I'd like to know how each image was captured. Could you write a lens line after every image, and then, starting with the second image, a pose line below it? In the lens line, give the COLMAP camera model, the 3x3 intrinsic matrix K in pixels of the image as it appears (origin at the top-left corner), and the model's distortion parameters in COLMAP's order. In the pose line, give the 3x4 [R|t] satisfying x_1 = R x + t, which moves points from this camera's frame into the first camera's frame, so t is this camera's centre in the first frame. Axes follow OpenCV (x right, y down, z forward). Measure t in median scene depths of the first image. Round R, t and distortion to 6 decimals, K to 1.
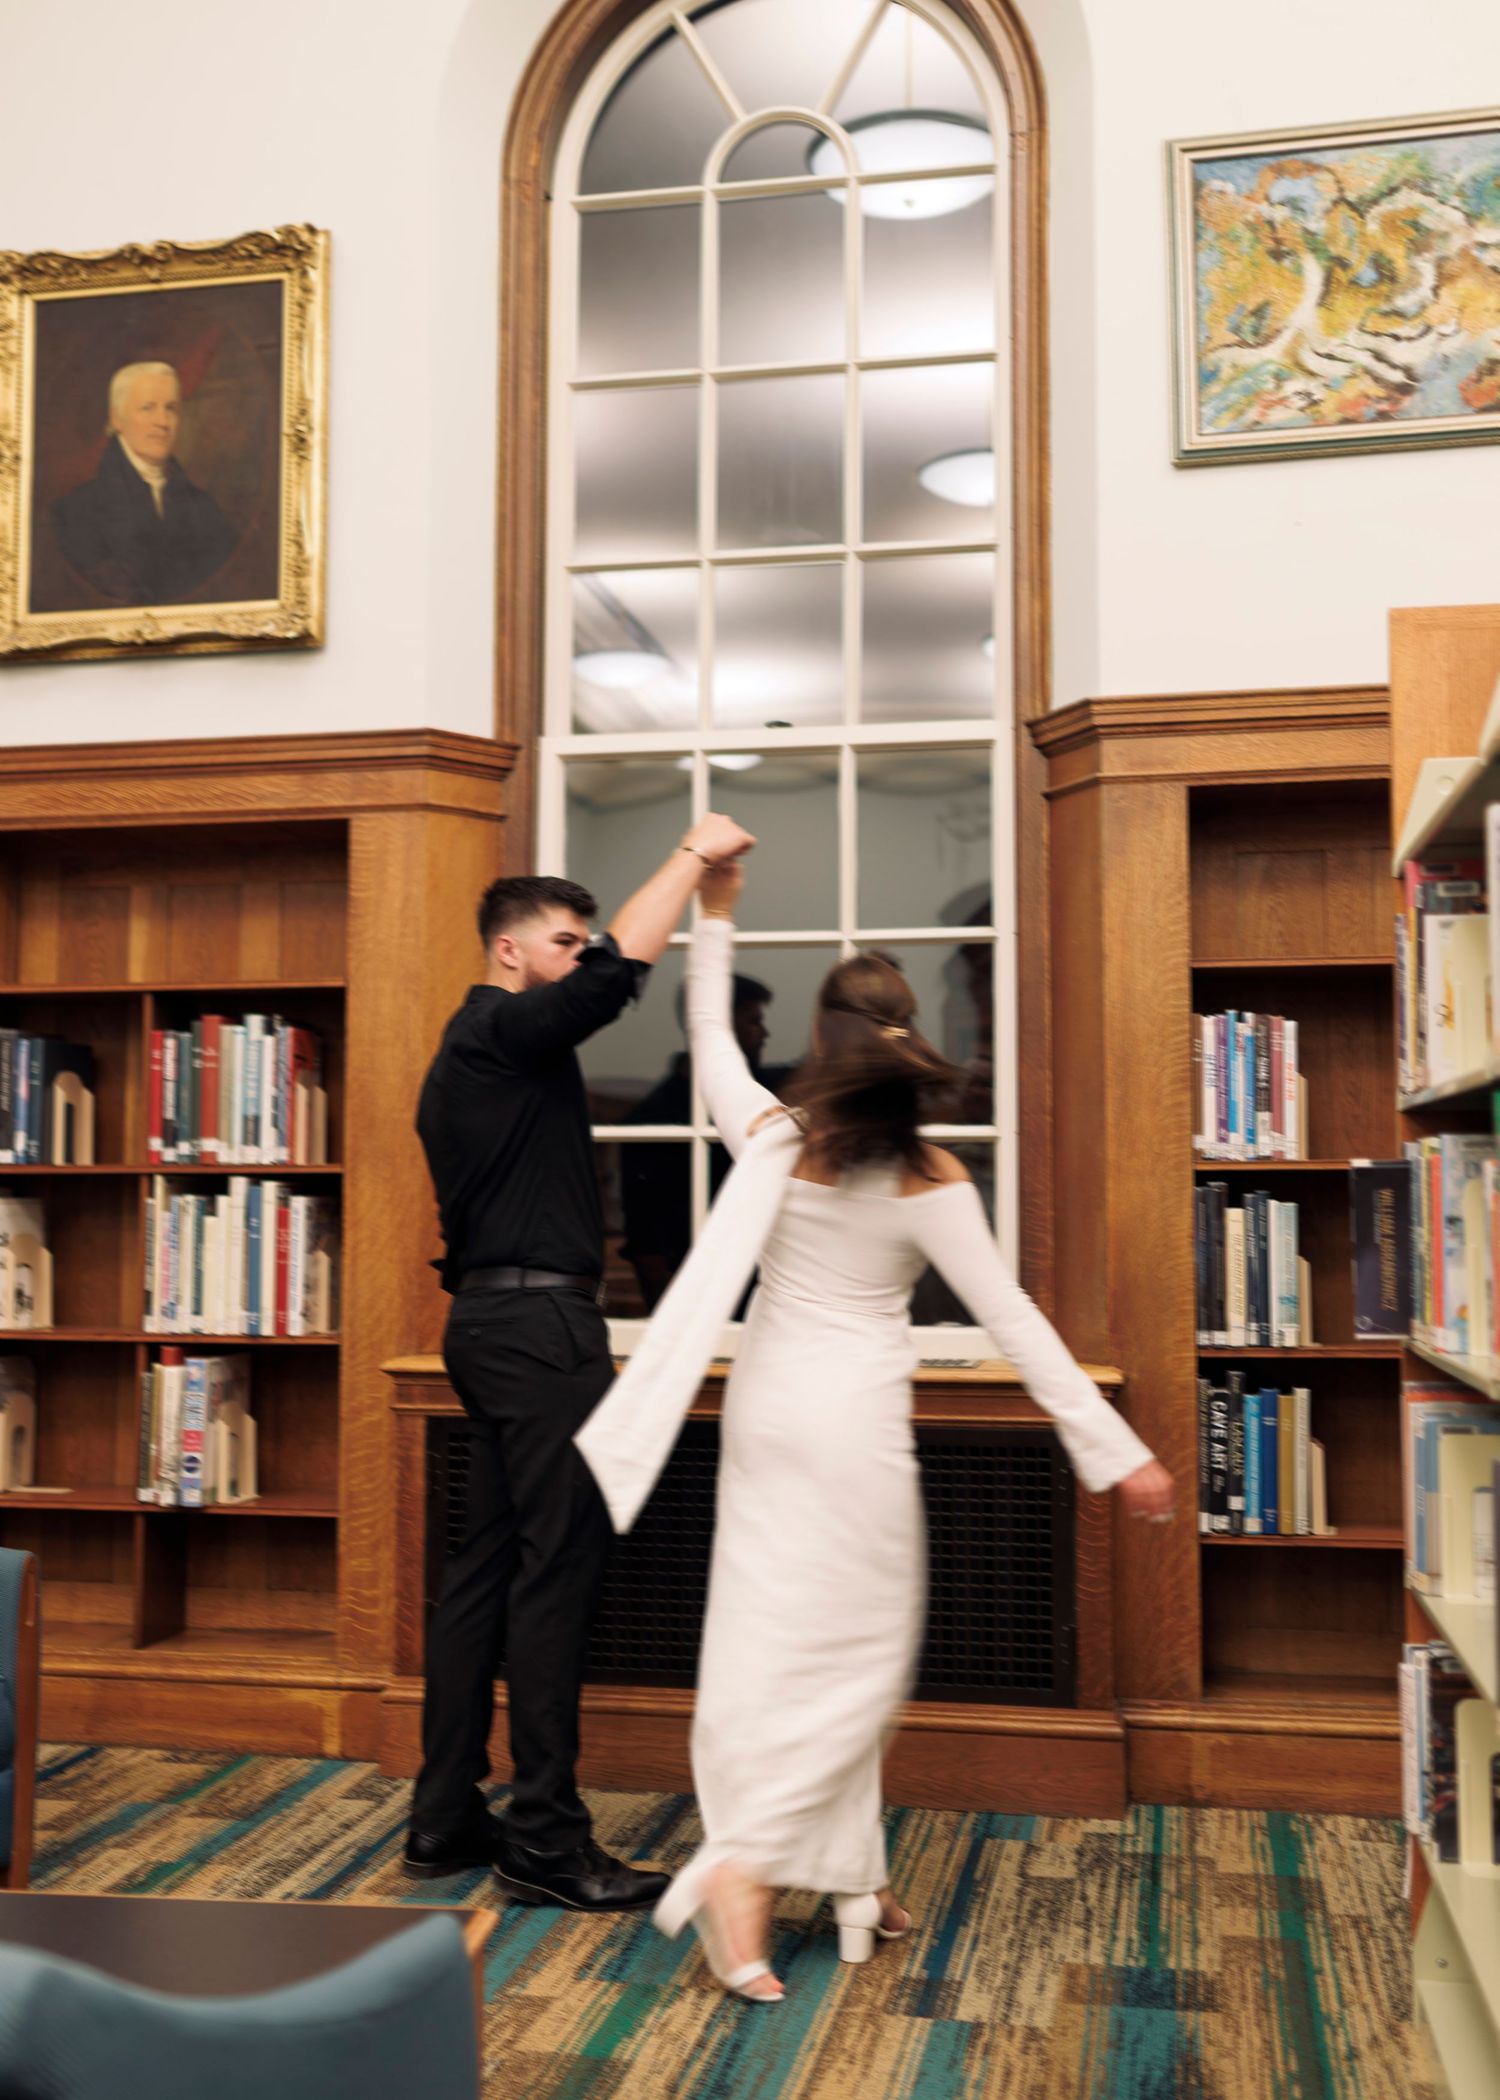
lens RADIAL K [[2185.0, 0, 690.6], [0, 2185.0, 1027.1], [0, 0, 1]] dist [0.000463, 0.006633]
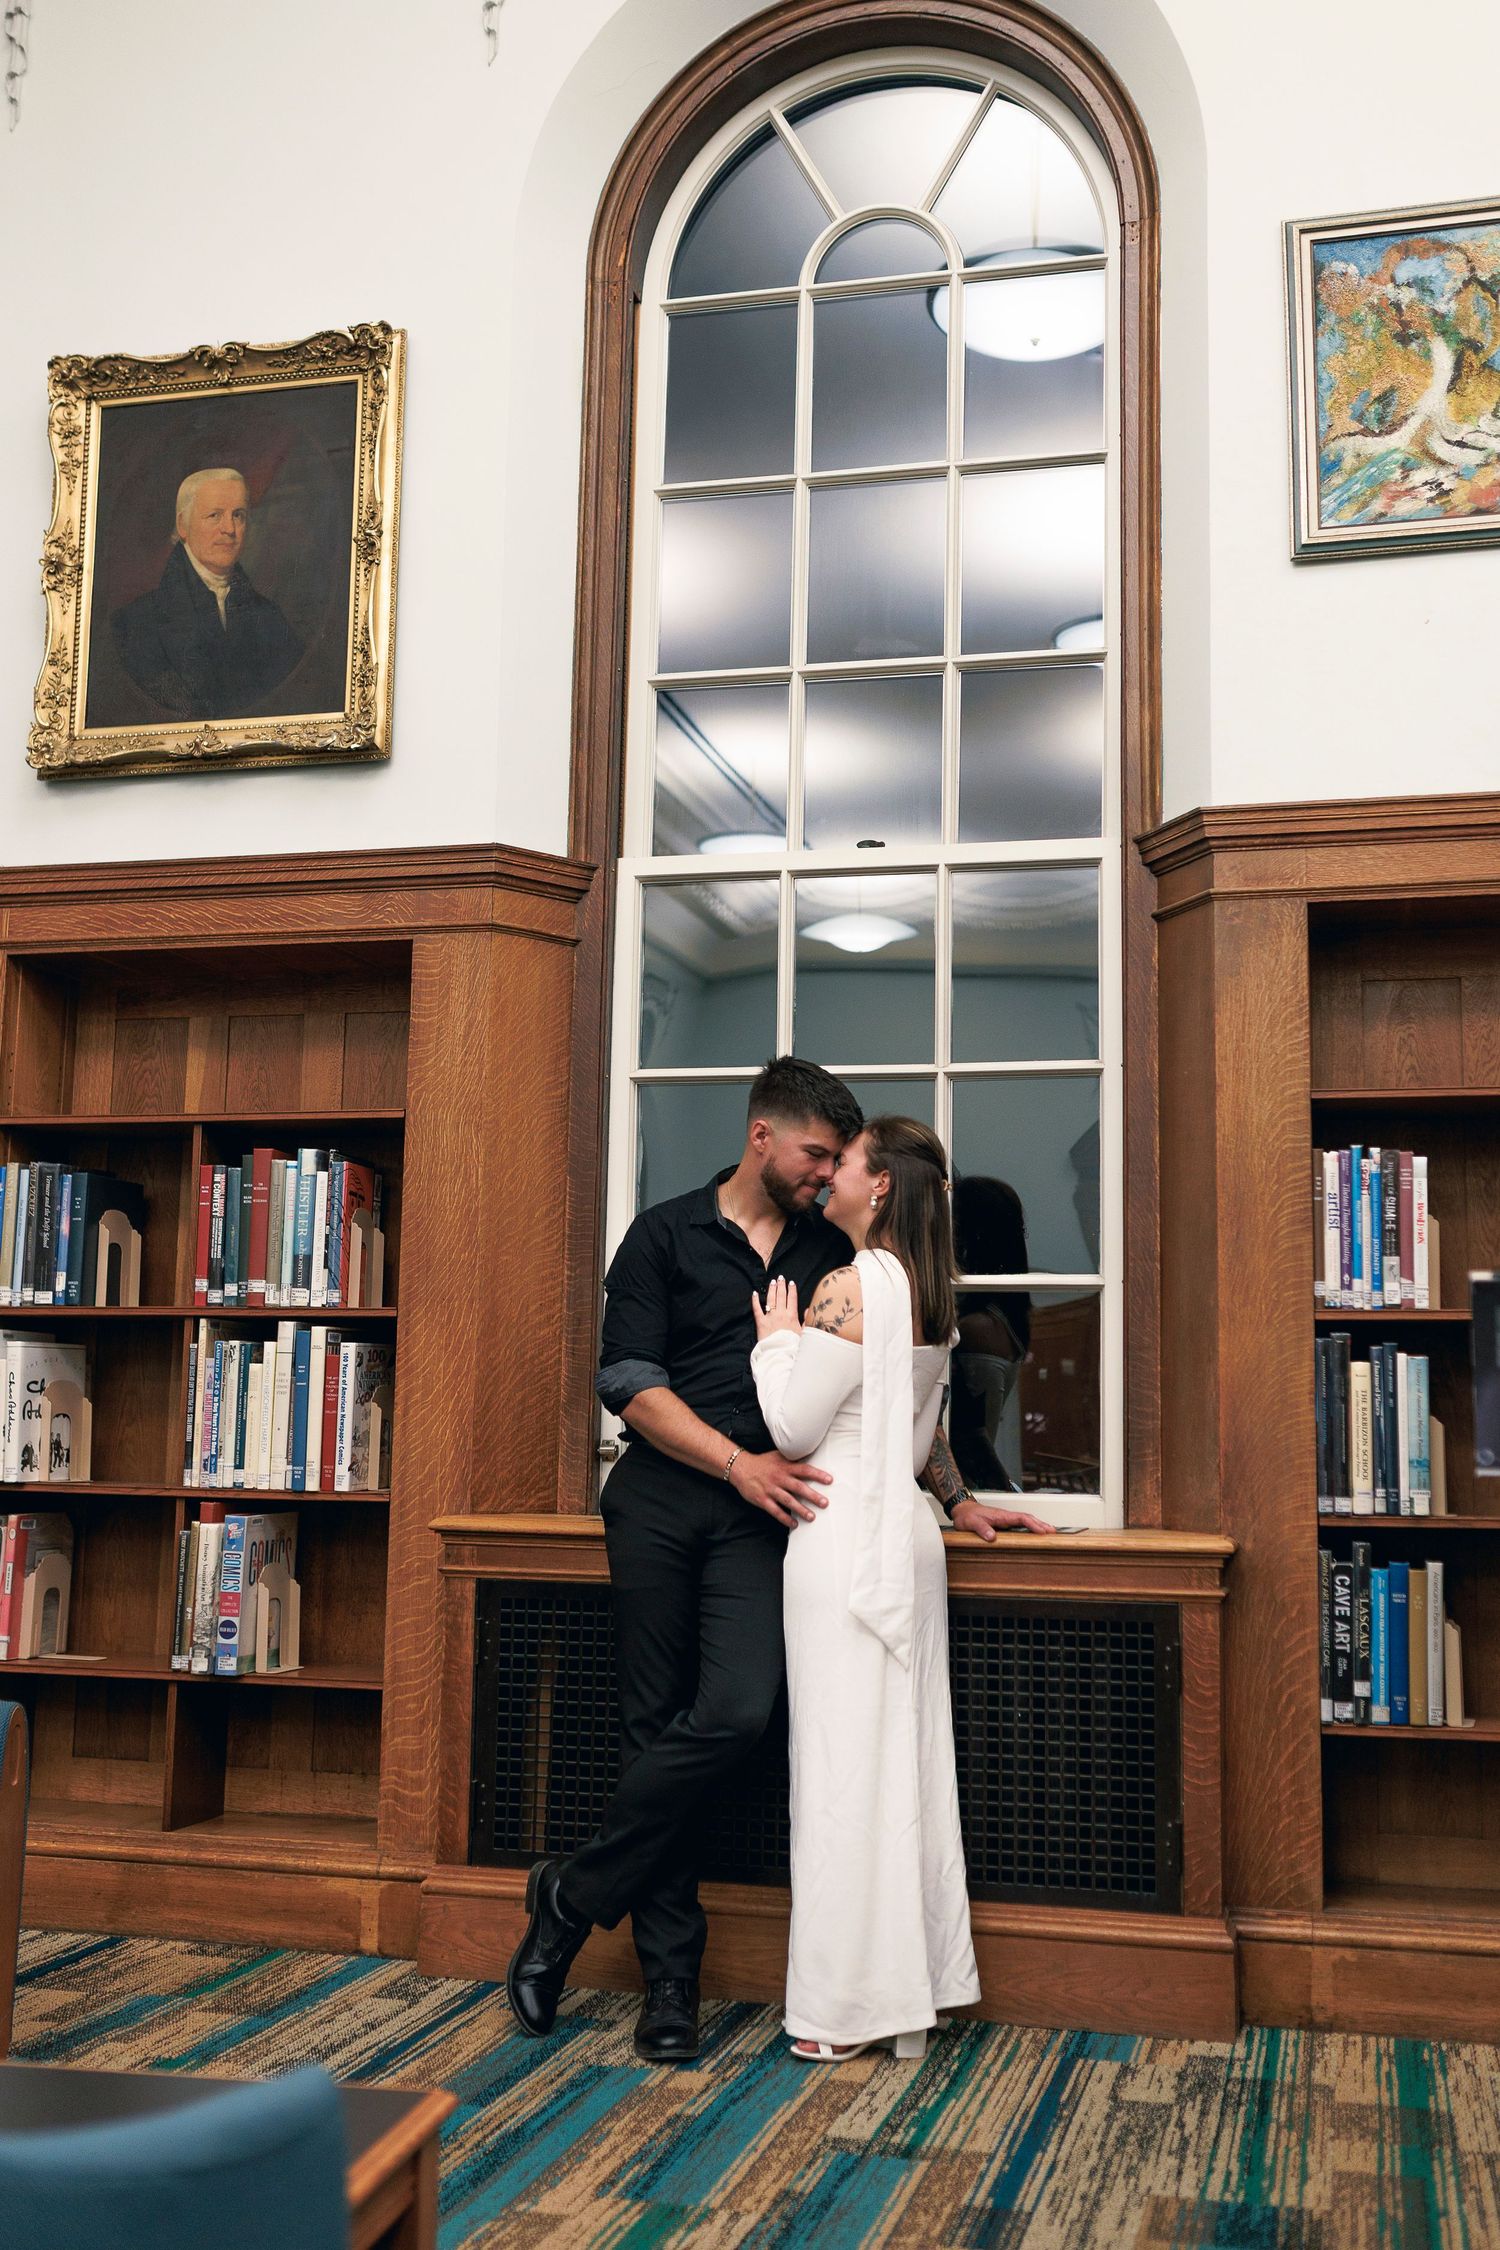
lens RADIAL K [[2231.5, 0, 750.0], [0, 2231.5, 1125.0], [0, 0, 1]] dist [-0.004109, 0.013126]
pose [[0.999040, 0.009720, -0.042706, 0.033481], [-0.012023, 0.998469, -0.053991, 0.036913], [0.042116, 0.054453, 0.997628, 0.056260]]
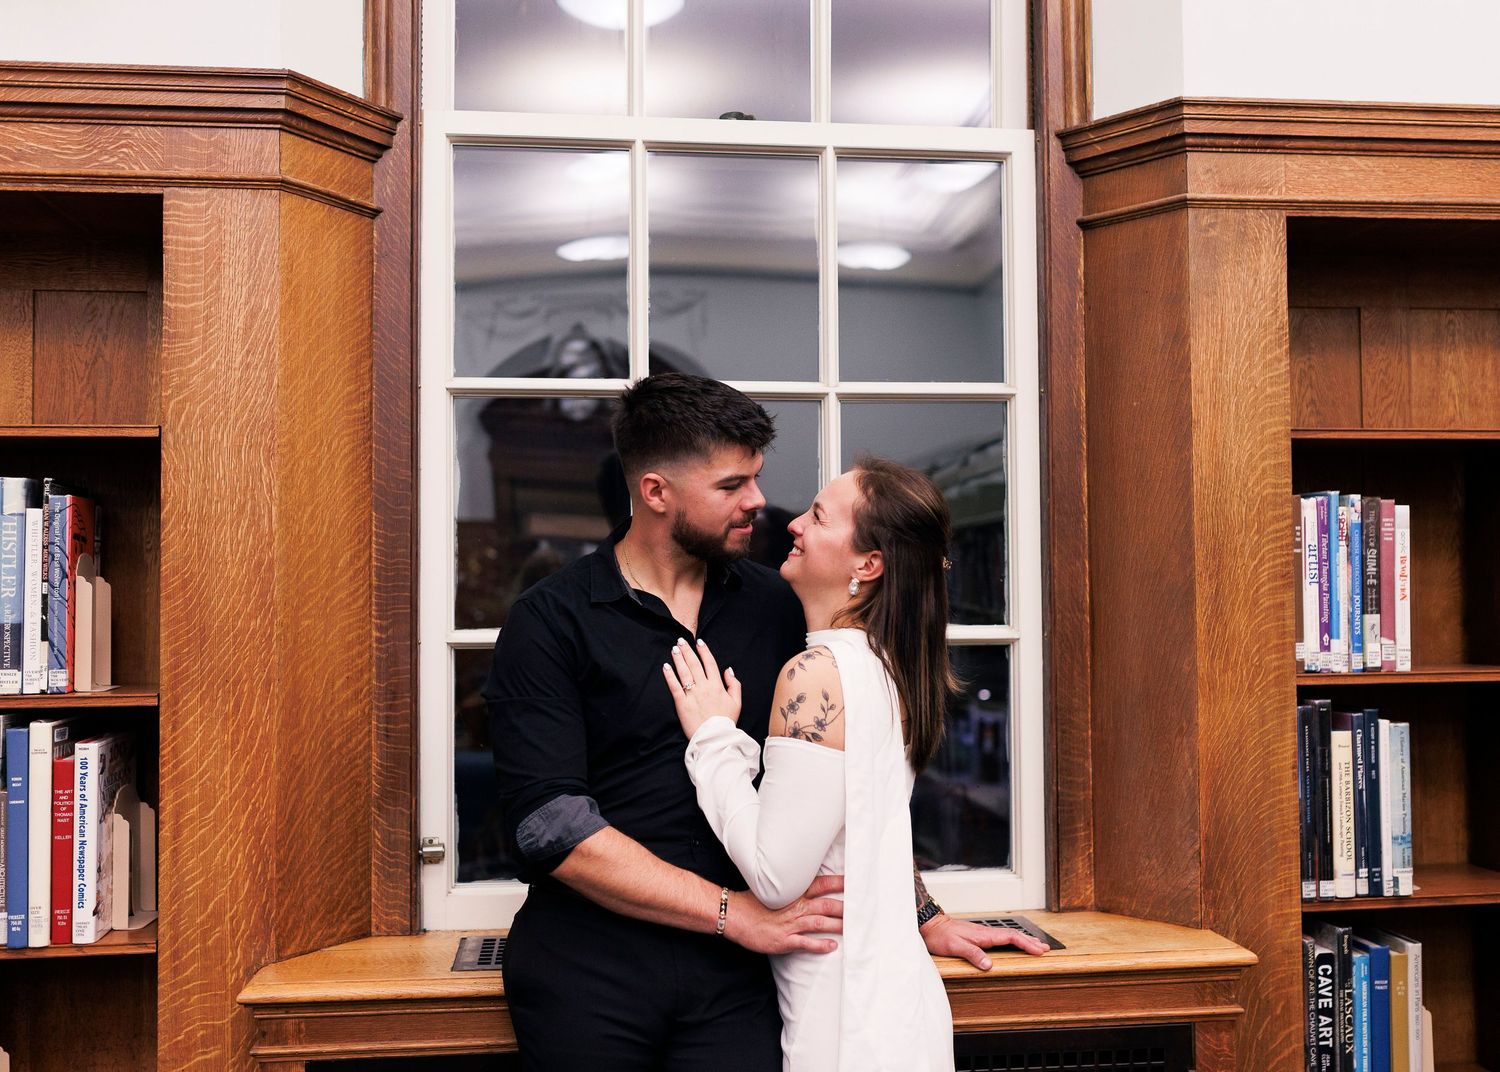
lens RADIAL K [[1560.7, 0, 751.8], [0, 1560.7, 545.6], [0, 0, 1]] dist [0.000463, 0.006633]
pose [[0.946139, 0.000669, 0.323759, -0.150837], [-0.014898, 0.999028, 0.041475, -0.008238], [-0.323417, -0.044064, 0.945230, 0.504488]]
